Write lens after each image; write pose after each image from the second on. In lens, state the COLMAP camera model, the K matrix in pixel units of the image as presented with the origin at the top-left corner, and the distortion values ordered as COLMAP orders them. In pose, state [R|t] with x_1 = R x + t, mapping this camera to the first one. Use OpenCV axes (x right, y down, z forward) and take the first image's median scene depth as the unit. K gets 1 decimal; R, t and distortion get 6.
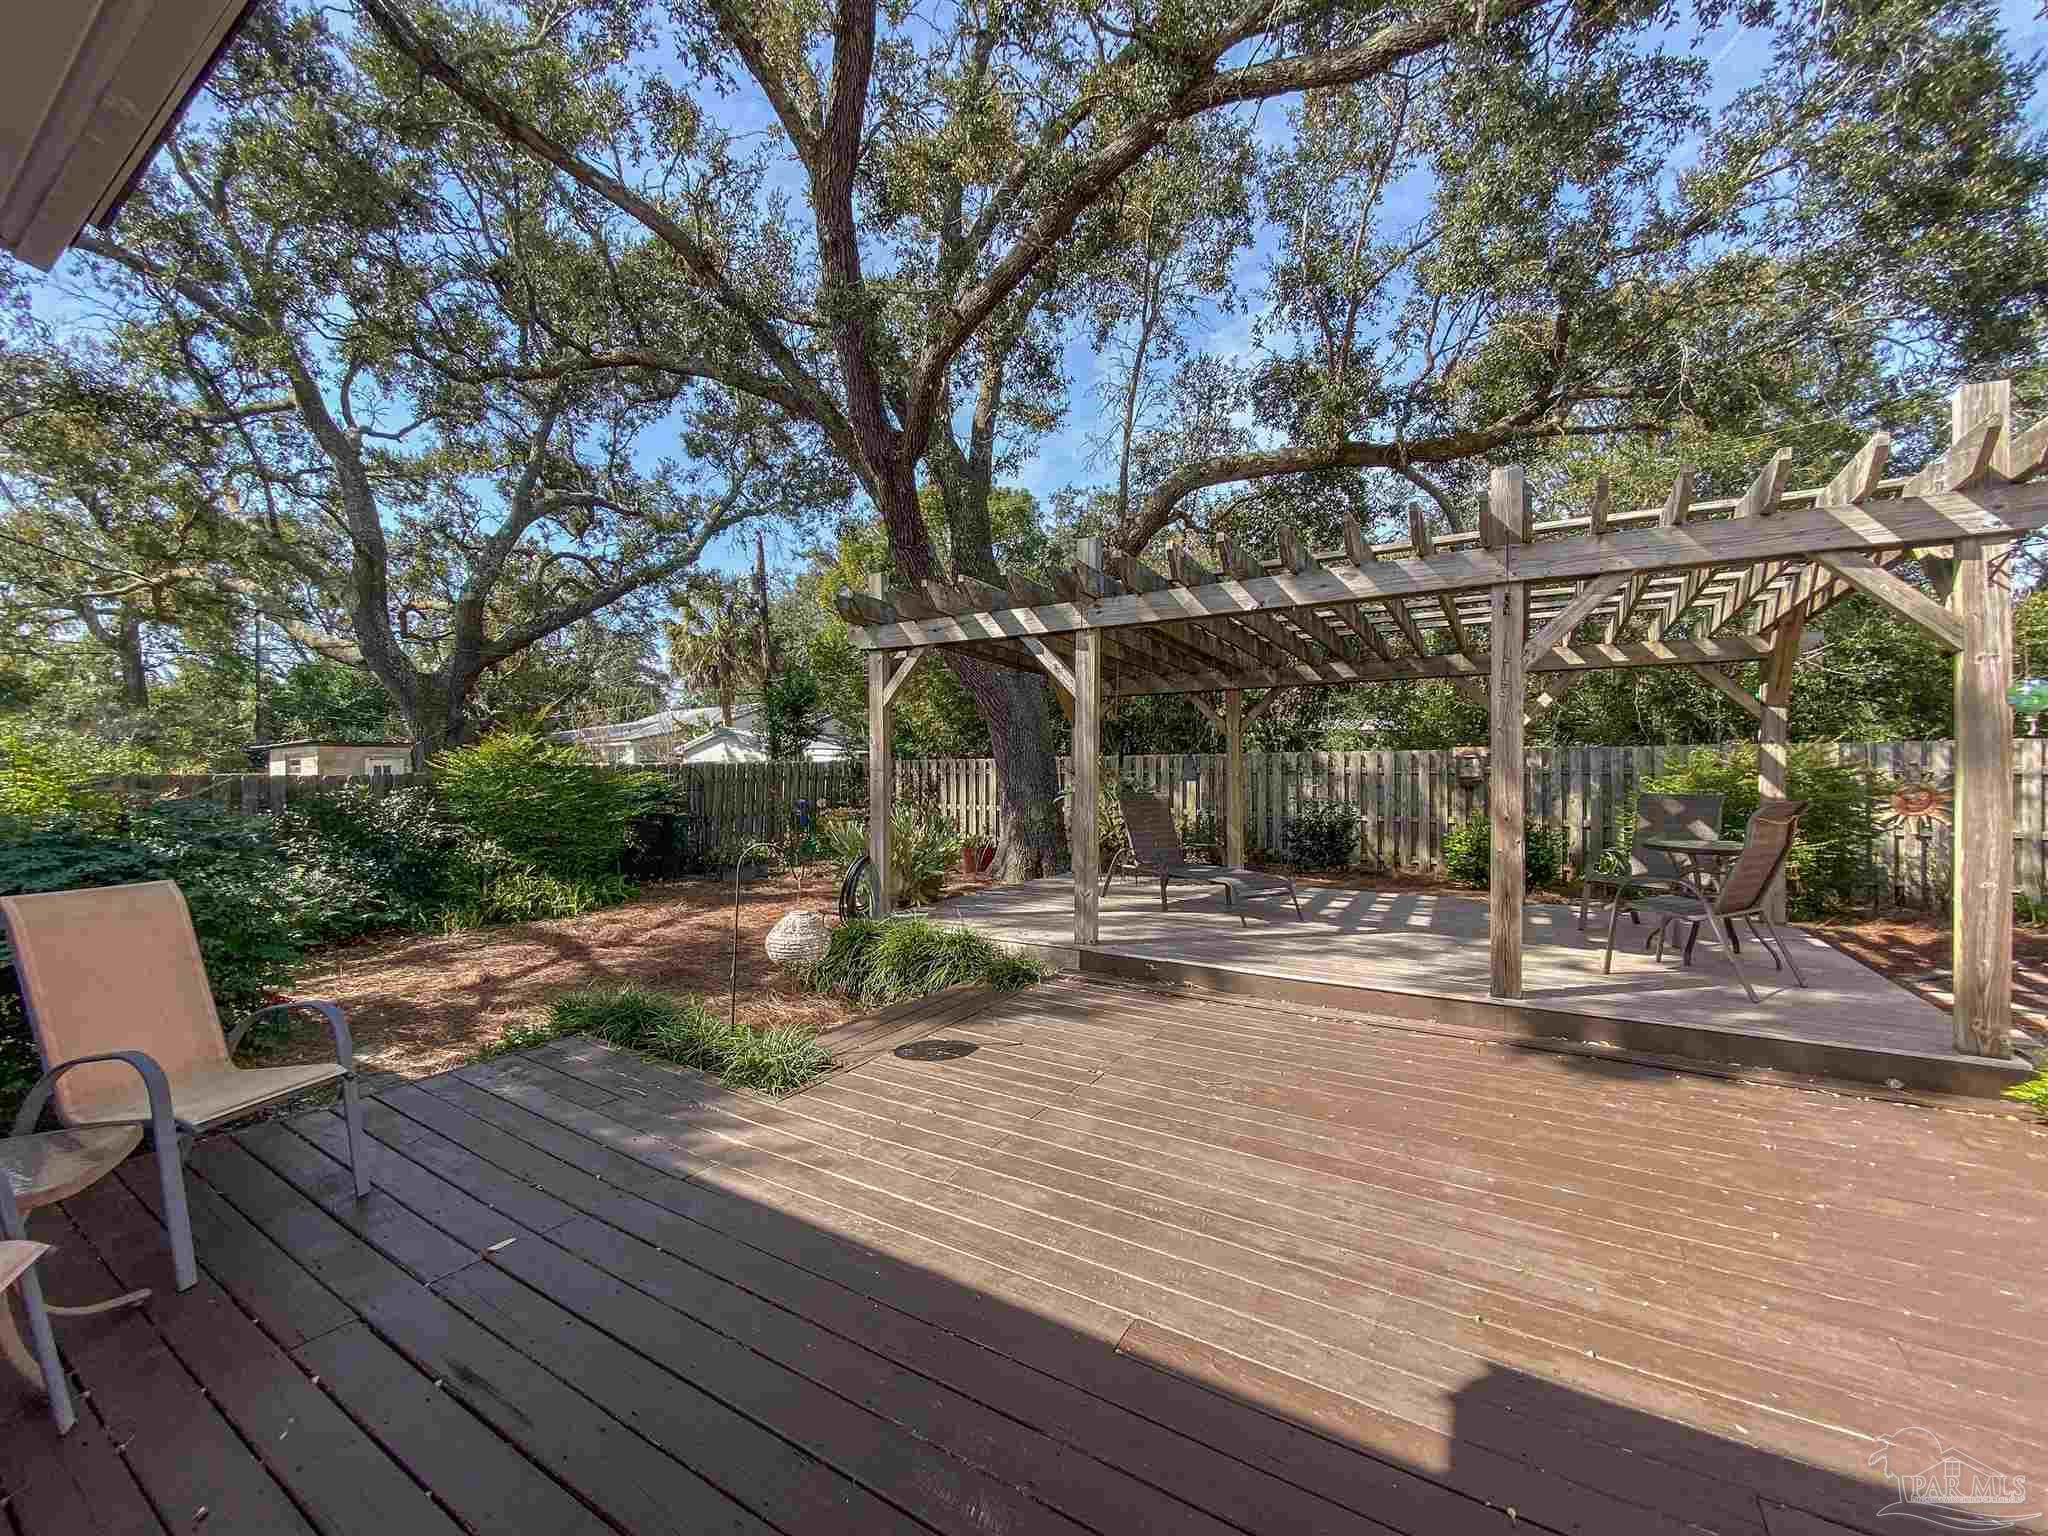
lens RADIAL K [[825.9, 0, 997.8], [0, 825.9, 761.8], [0, 0, 1]] dist [-0.000099, 0.000027]
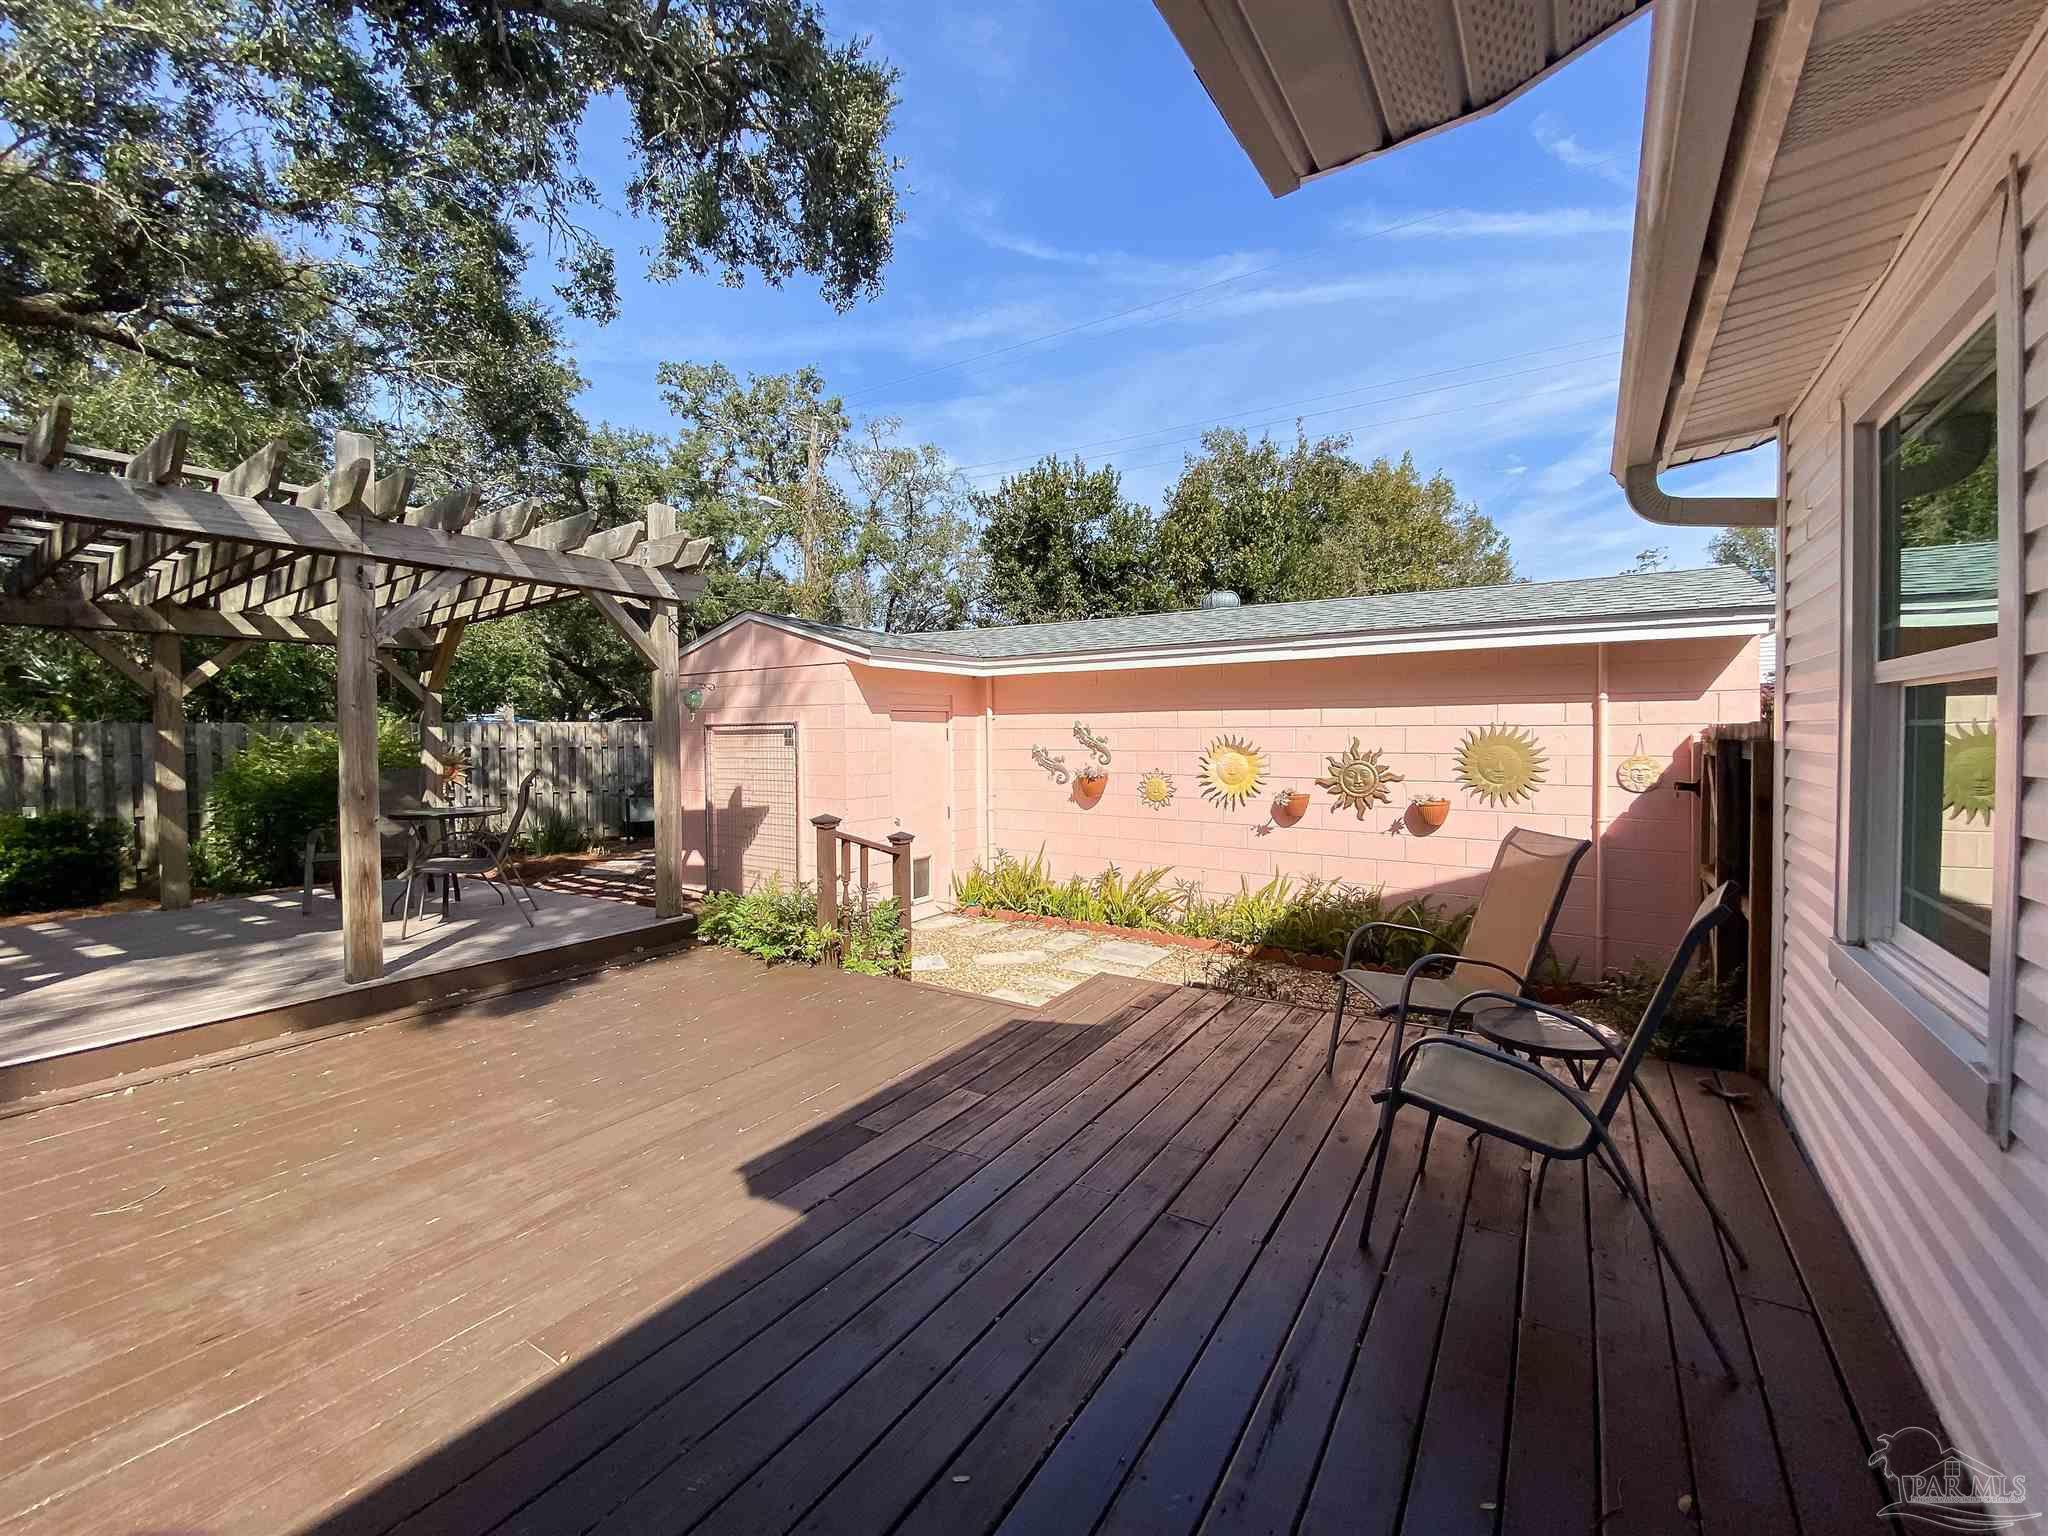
lens RADIAL K [[825.9, 0, 997.8], [0, 825.9, 761.8], [0, 0, 1]] dist [-0.000099, 0.000027]
pose [[0.043534, -0.026486, 0.998701, -0.392616], [0.000487, 0.999649, 0.026490, 0.002438], [-0.999052, -0.000666, 0.043531, 0.257861]]
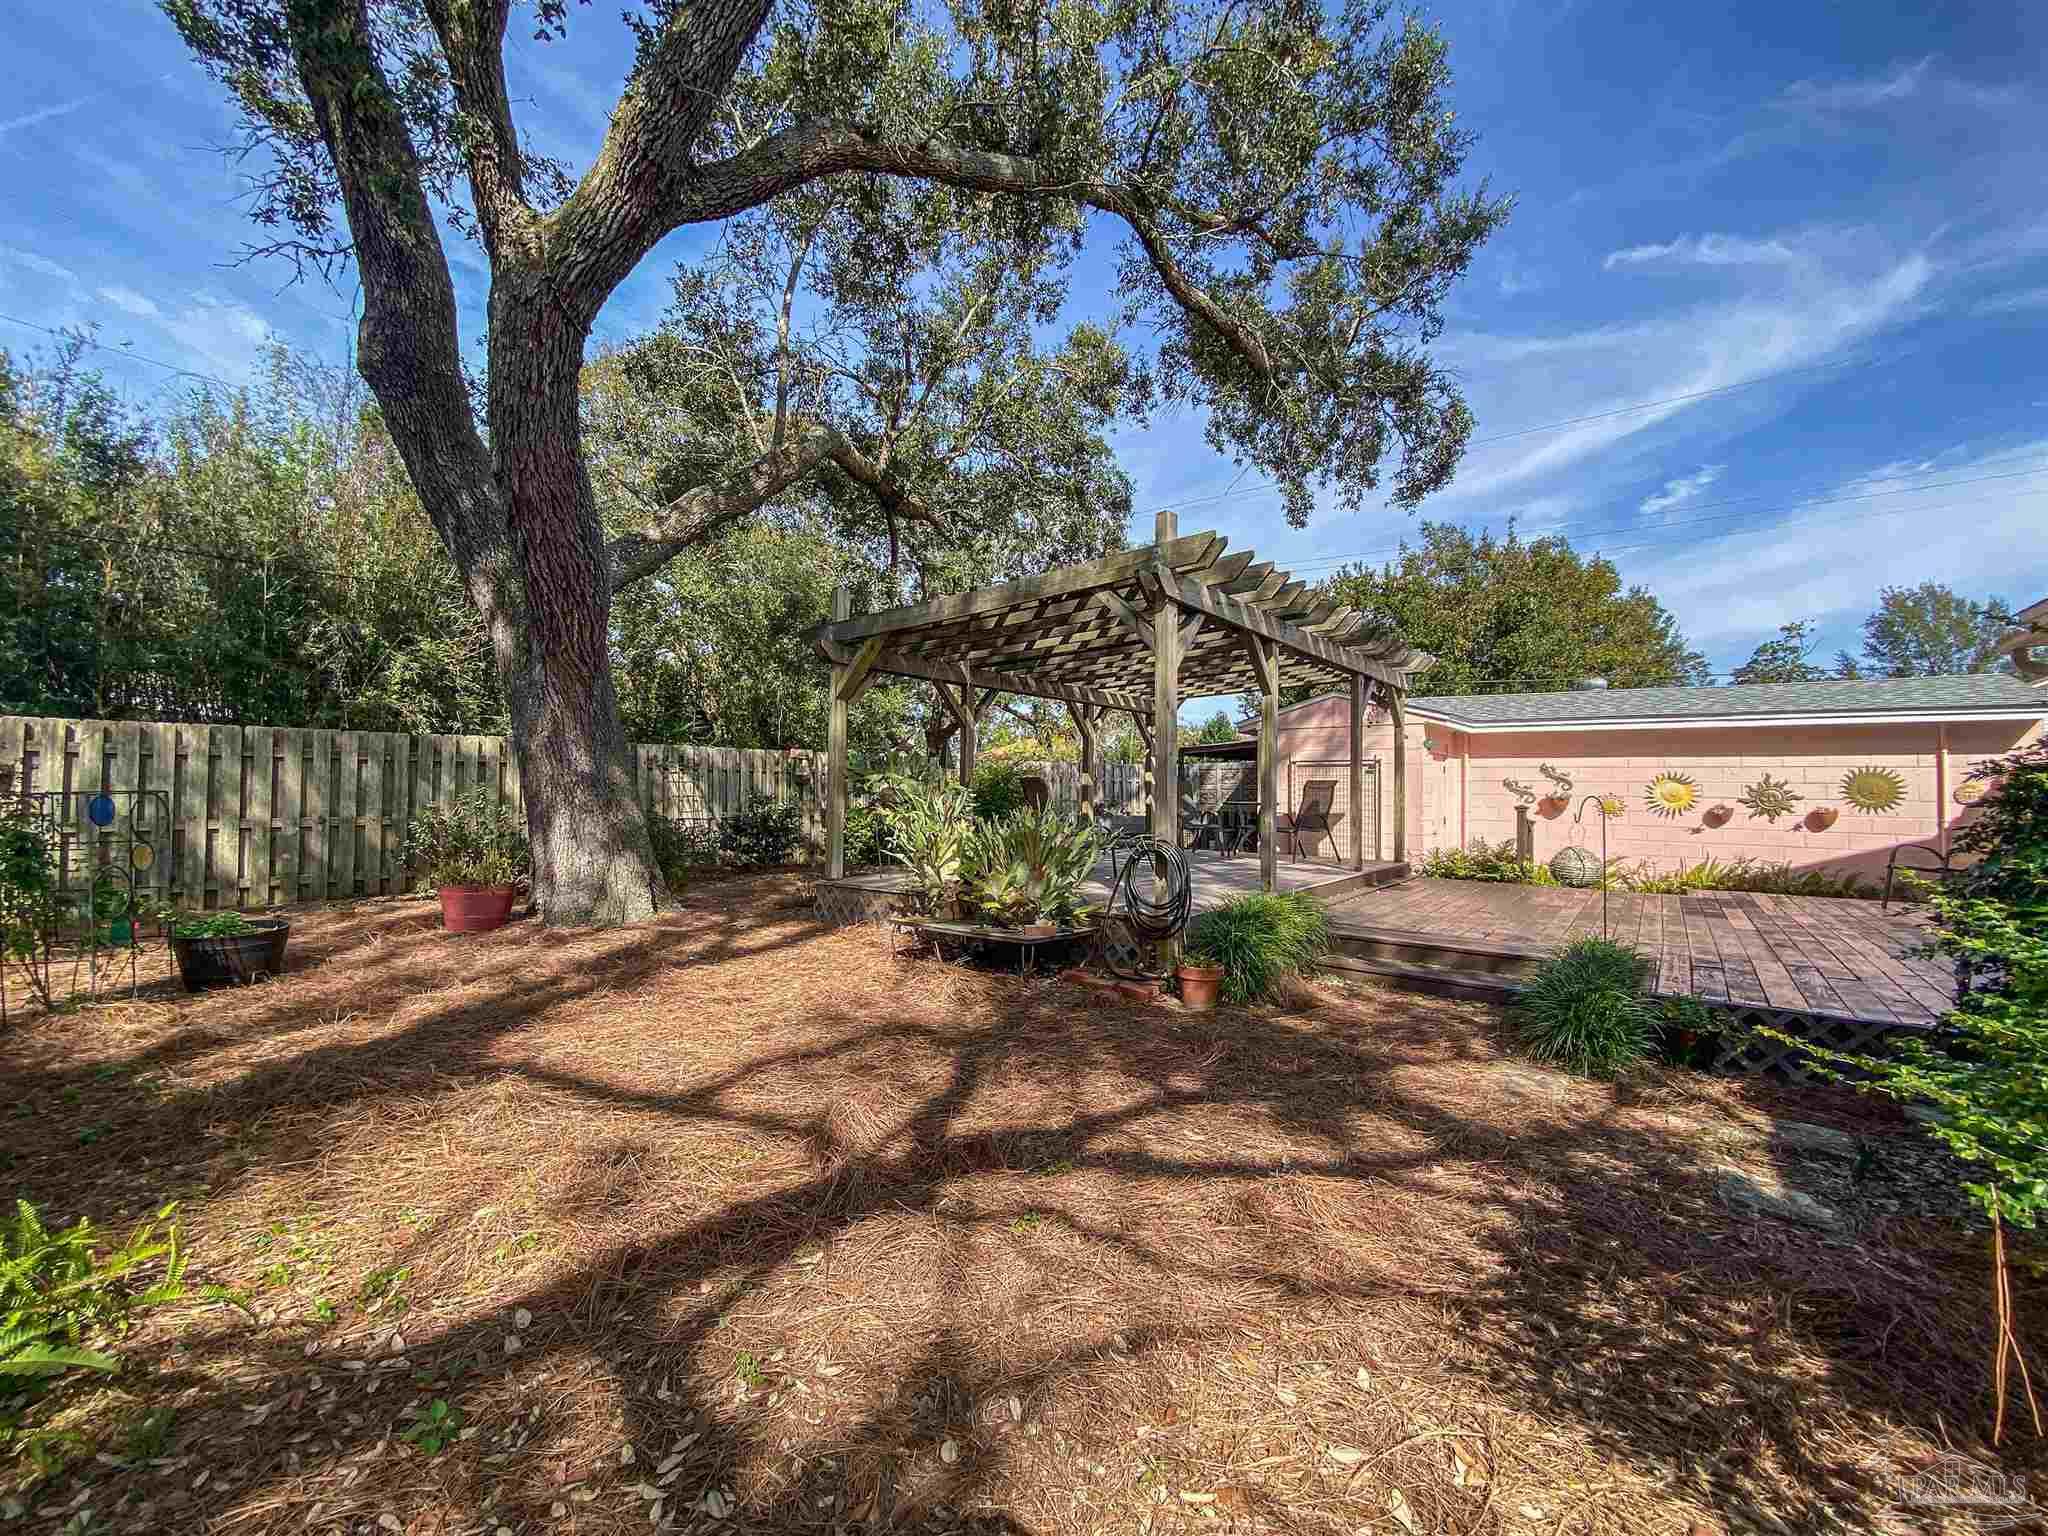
lens RADIAL K [[822.8, 0, 1024.0], [0, 822.8, 768.0], [0, 0, 1]] dist [0.000033, -0.003674]
pose [[0.115977, 0.031482, 0.992753, -2.055662], [-0.020238, 0.999365, -0.029328, 0.136359], [-0.993046, -0.016690, 0.116540, 2.138738]]
